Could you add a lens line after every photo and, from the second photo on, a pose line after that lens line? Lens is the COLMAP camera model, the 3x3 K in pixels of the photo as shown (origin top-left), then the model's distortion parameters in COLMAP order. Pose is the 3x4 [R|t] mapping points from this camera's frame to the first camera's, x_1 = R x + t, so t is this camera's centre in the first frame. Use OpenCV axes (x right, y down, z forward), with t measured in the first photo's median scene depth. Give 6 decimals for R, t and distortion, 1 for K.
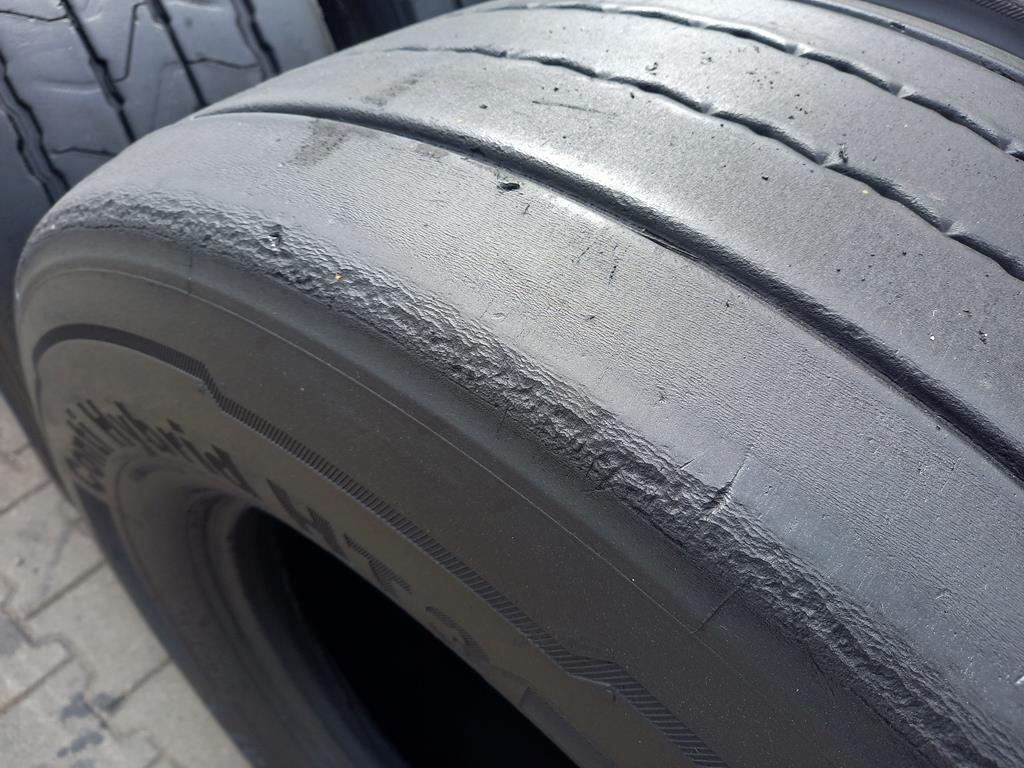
lens RADIAL K [[772.2, 0, 506.0], [0, 772.2, 395.2], [0, 0, 1]] dist [0.014619, 0.000910]
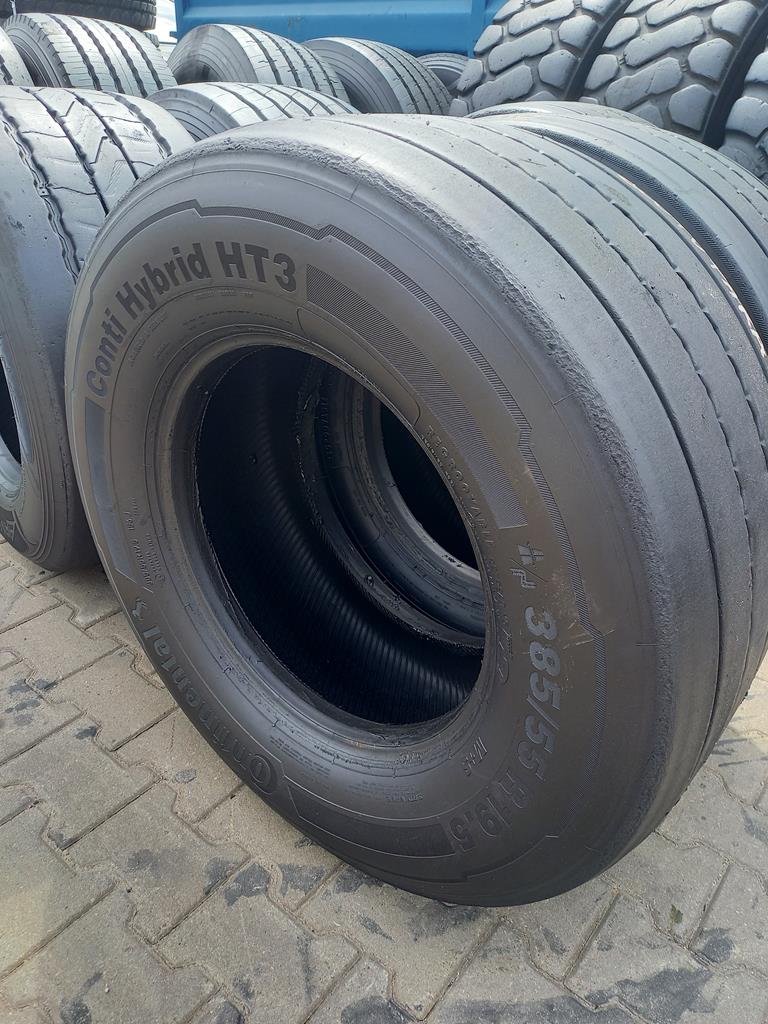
lens RADIAL K [[757.0, 0, 384.0], [0, 757.0, 512.0], [0, 0, 1]] dist [0.032699, -0.010296]
pose [[0.999980, 0.004052, -0.004793, 0.321920], [-0.005171, 0.964662, -0.263439, 1.963944], [0.003557, 0.263458, 0.964664, -1.452268]]
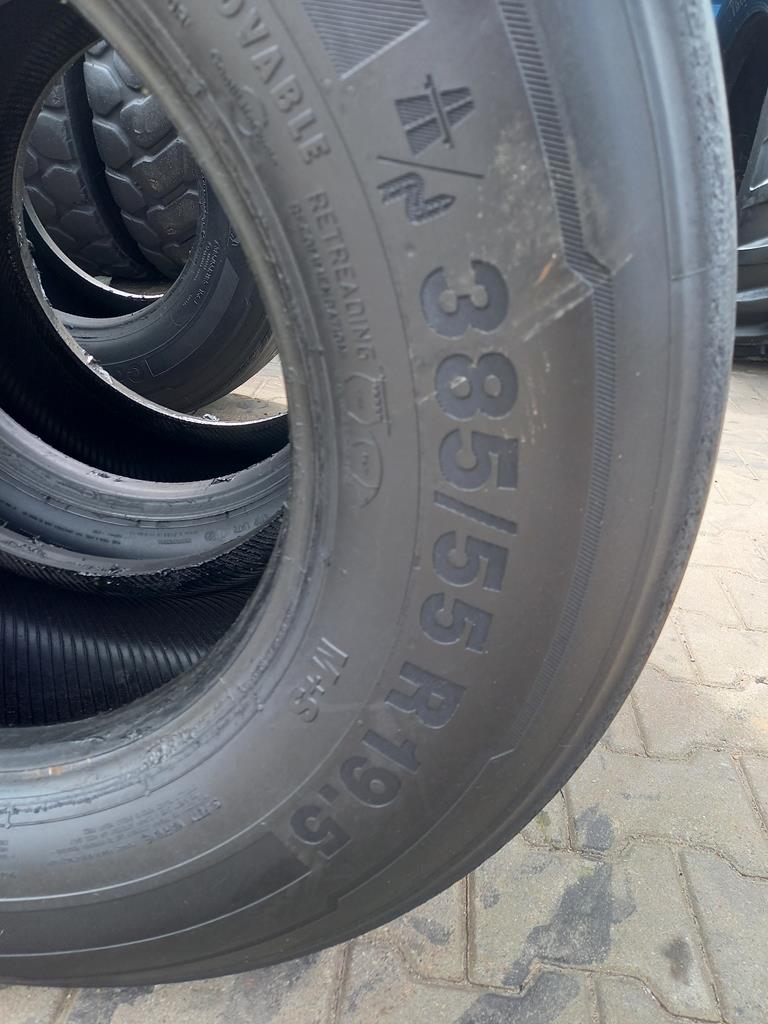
lens RADIAL K [[772.2, 0, 379.1], [0, 772.2, 513.9], [0, 0, 1]] dist [0.014619, 0.000910]
pose [[0.845350, -0.234132, 0.480172, 0.069126], [0.349142, 0.922449, -0.164883, 2.106232], [-0.404330, 0.307033, 0.861538, 0.290383]]
